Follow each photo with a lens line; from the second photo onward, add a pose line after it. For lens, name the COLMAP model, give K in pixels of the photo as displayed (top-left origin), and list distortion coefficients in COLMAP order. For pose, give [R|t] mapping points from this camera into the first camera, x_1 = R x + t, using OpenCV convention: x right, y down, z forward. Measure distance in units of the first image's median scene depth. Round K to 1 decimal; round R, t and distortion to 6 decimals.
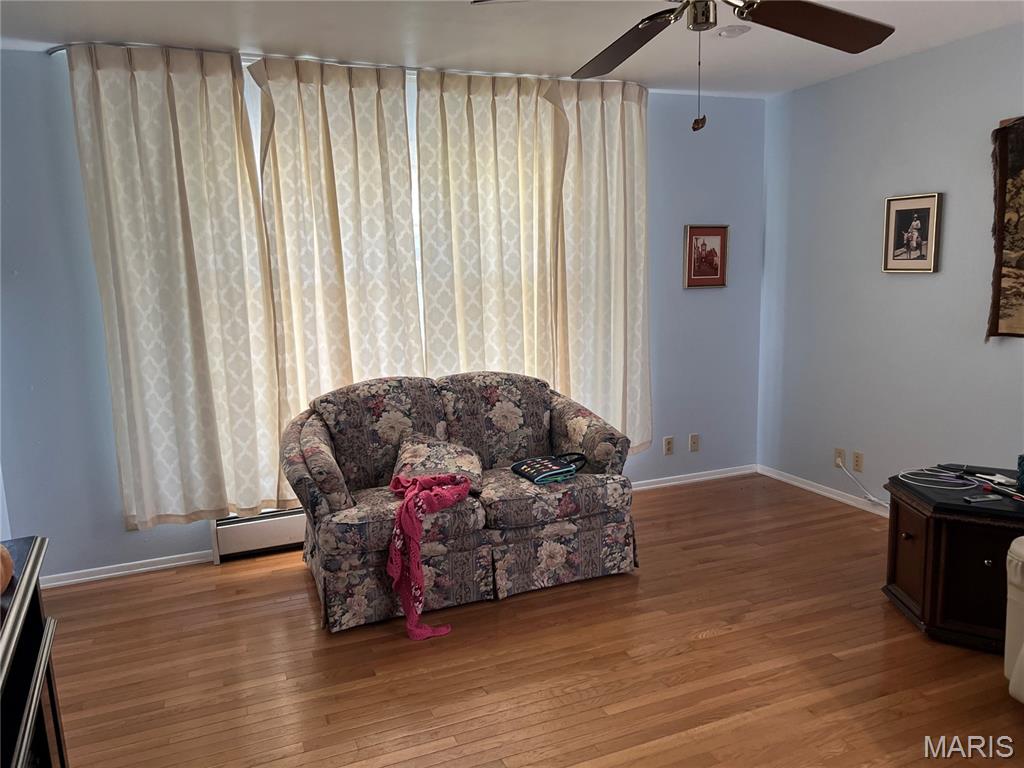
lens RADIAL K [[771.3, 0, 517.1], [0, 771.3, 389.4], [0, 0, 1]] dist [0.055083, -0.057241]
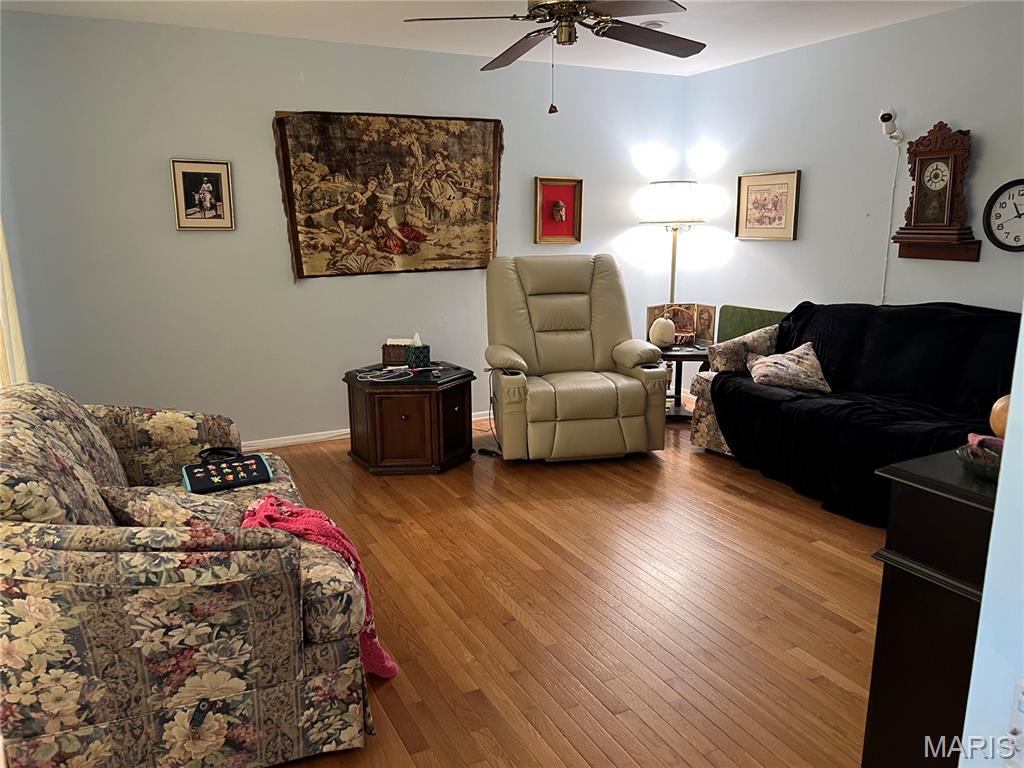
lens RADIAL K [[771.3, 0, 517.1], [0, 771.3, 389.4], [0, 0, 1]] dist [0.055083, -0.057241]
pose [[-0.077490, -0.186856, 0.979326, -0.681897], [0.168163, 0.965757, 0.197573, -0.077673], [-0.982709, 0.179996, -0.043414, 0.672385]]
